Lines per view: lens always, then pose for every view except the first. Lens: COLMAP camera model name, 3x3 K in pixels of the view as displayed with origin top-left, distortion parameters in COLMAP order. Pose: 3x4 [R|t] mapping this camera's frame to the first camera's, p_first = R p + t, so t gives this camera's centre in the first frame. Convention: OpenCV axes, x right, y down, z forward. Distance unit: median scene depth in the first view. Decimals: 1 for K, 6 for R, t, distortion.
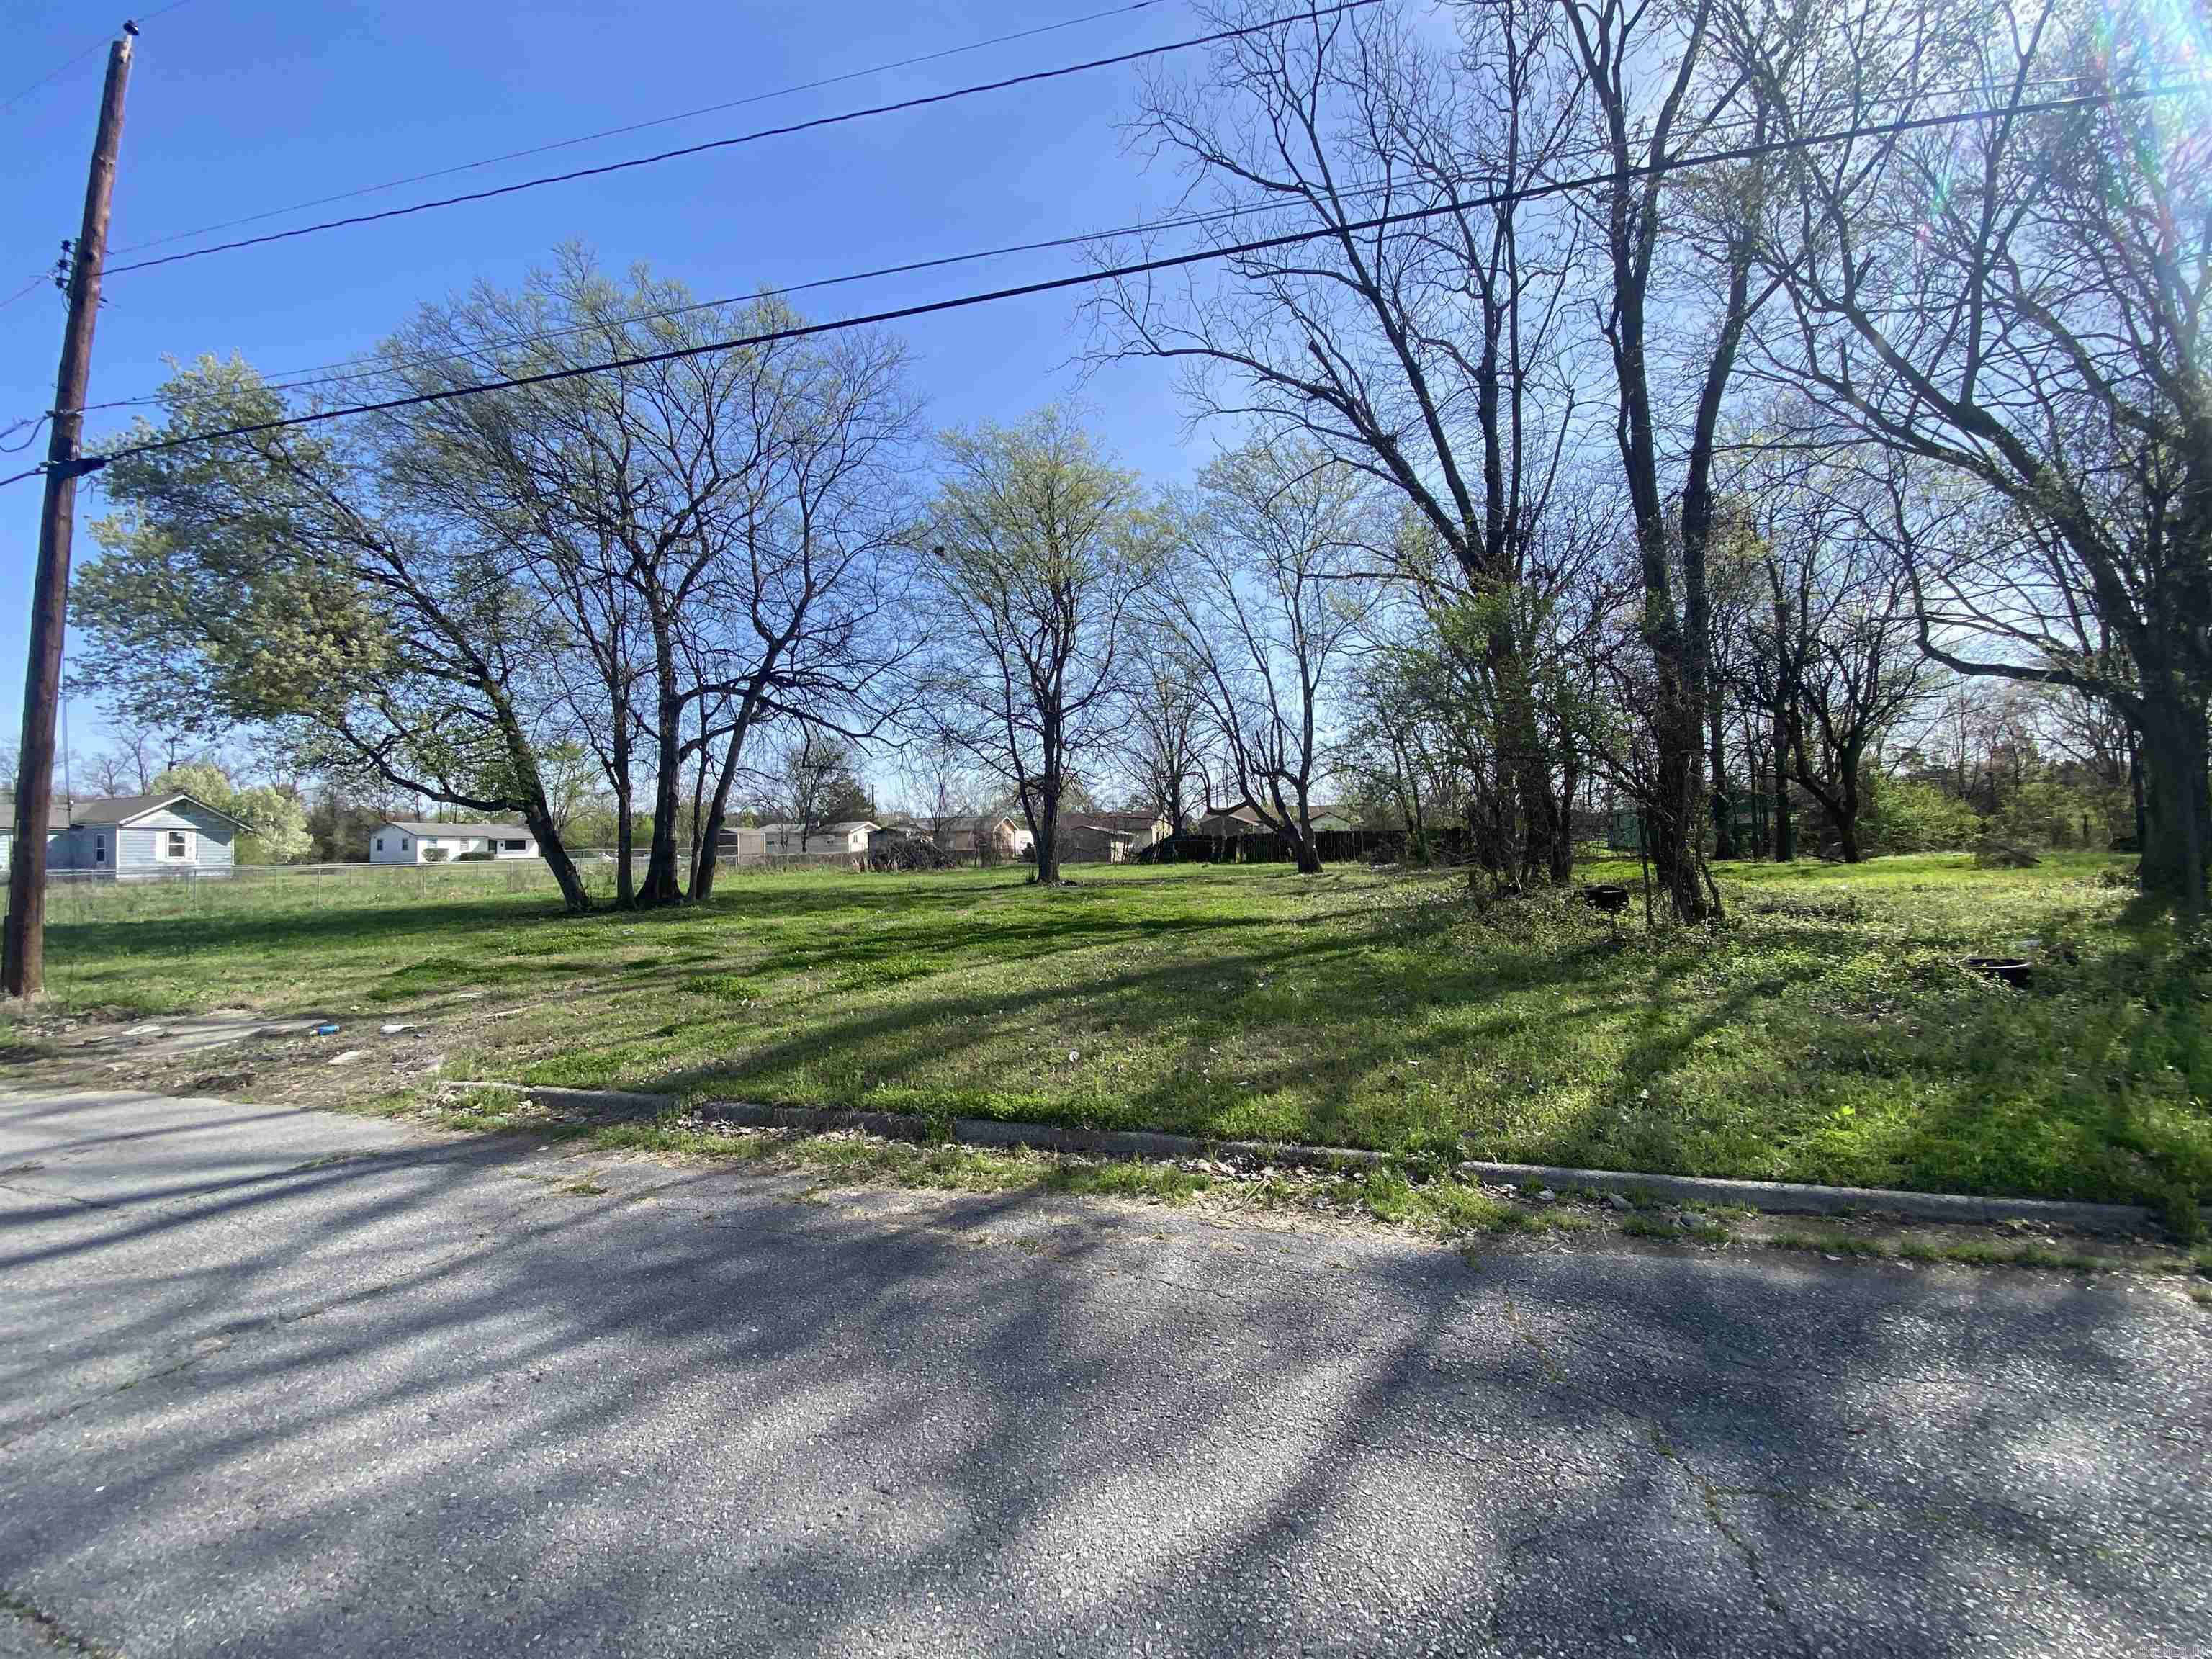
lens RADIAL K [[904.4, 0, 1106.0], [0, 904.4, 829.5], [0, 0, 1]] dist [0.000317, -0.013012]
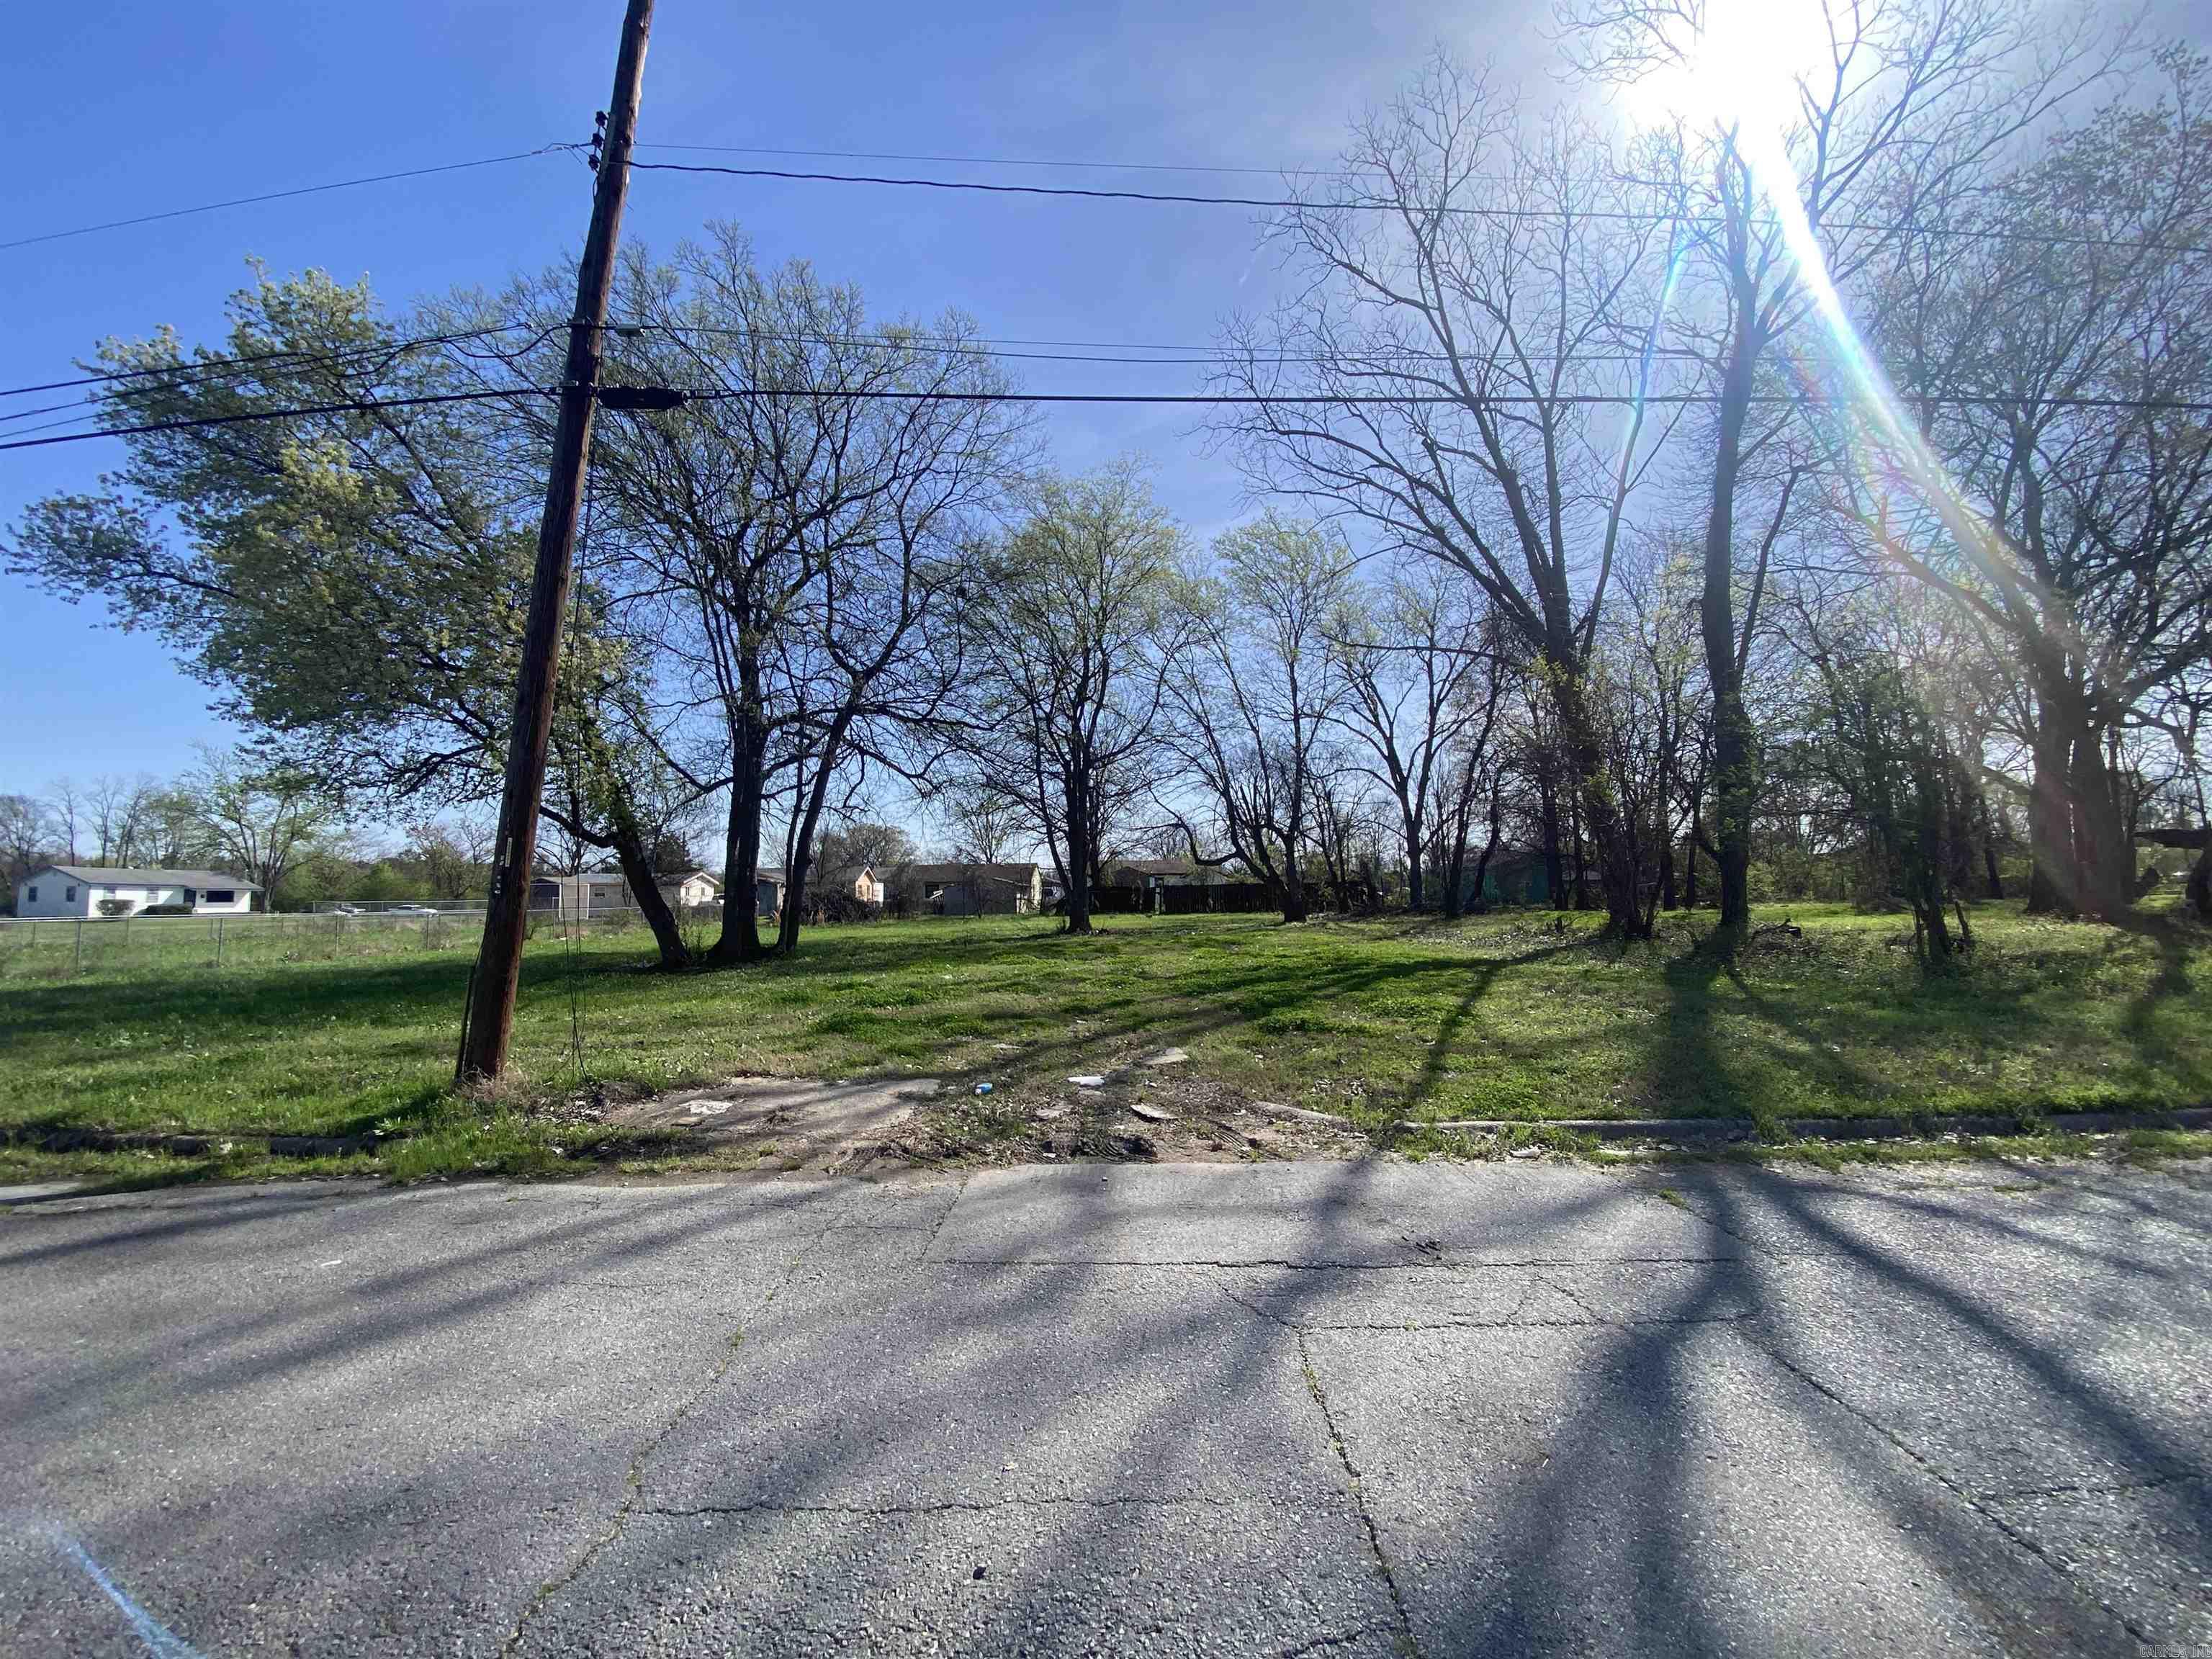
lens RADIAL K [[904.4, 0, 1106.0], [0, 904.4, 829.5], [0, 0, 1]] dist [0.000317, -0.013012]
pose [[0.966785, 0.021384, 0.254695, -0.258251], [-0.005710, 0.998052, -0.062119, 0.007261], [-0.255527, 0.058601, 0.965024, 0.033247]]
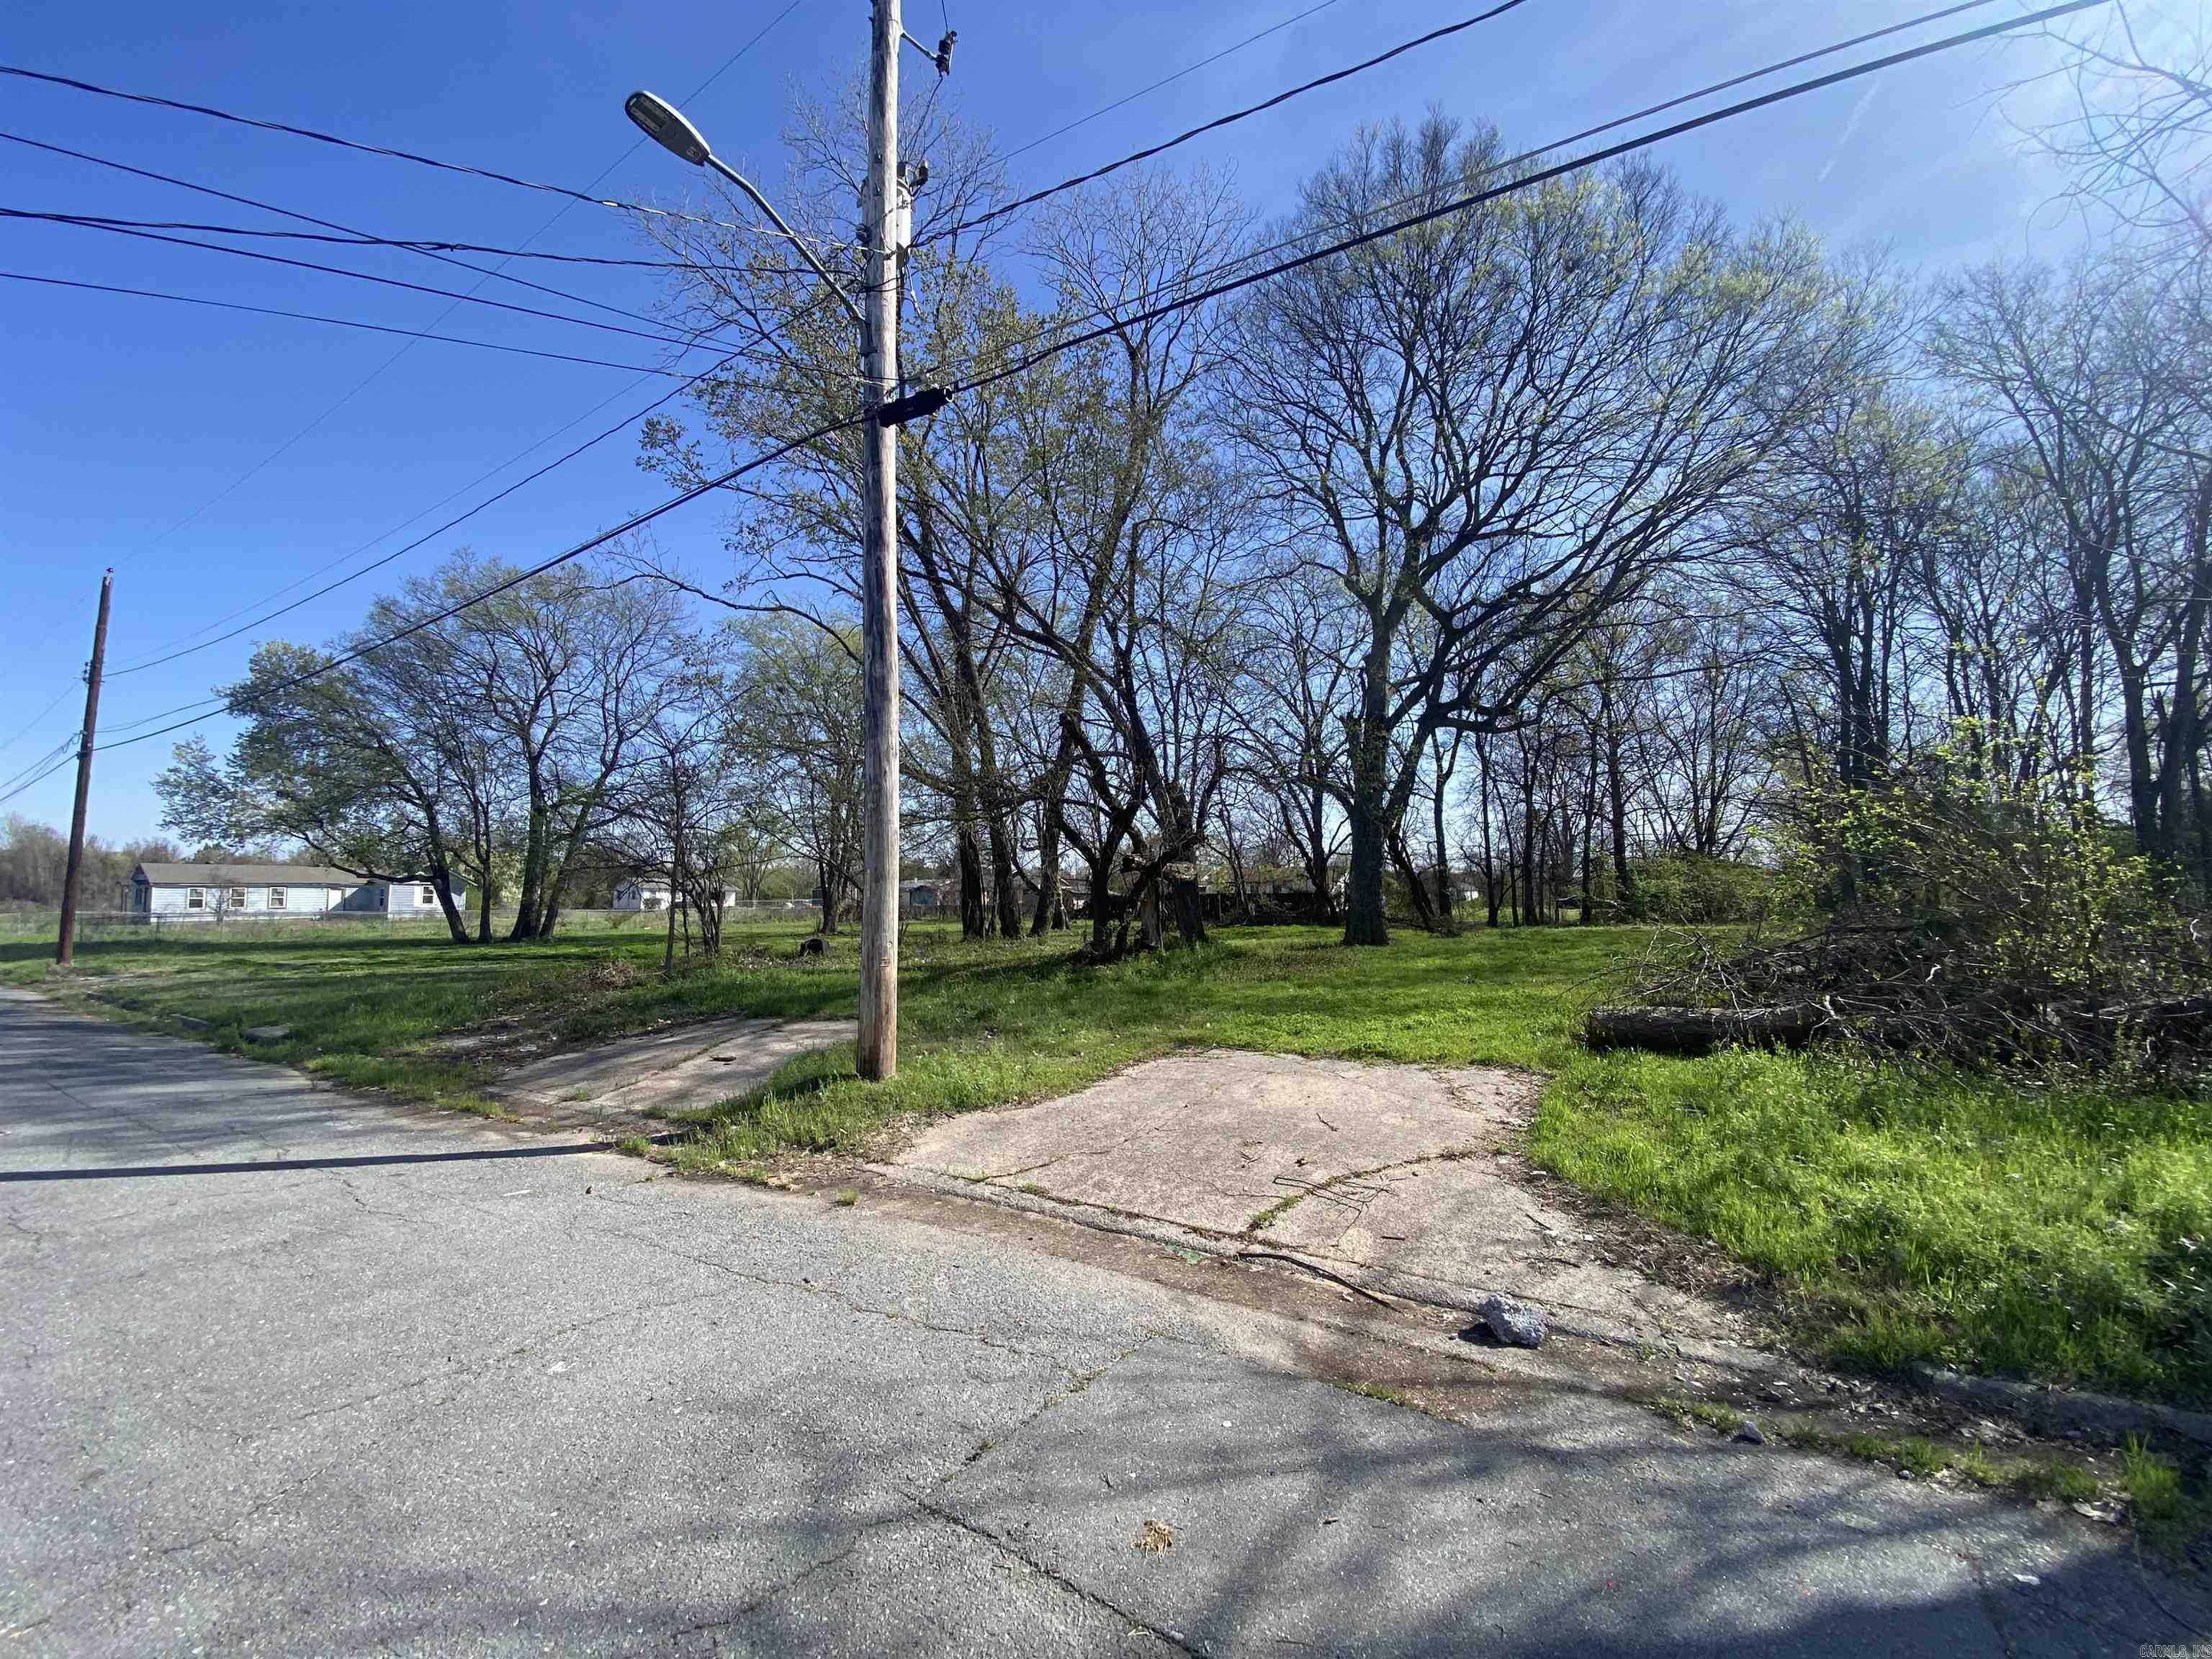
lens RADIAL K [[904.4, 0, 1106.0], [0, 904.4, 829.5], [0, 0, 1]] dist [0.000317, -0.013012]
pose [[0.961401, -0.005858, -0.275088, 0.601771], [-0.010519, 0.998260, -0.058020, -0.023896], [0.274949, 0.058674, 0.959667, -0.147206]]
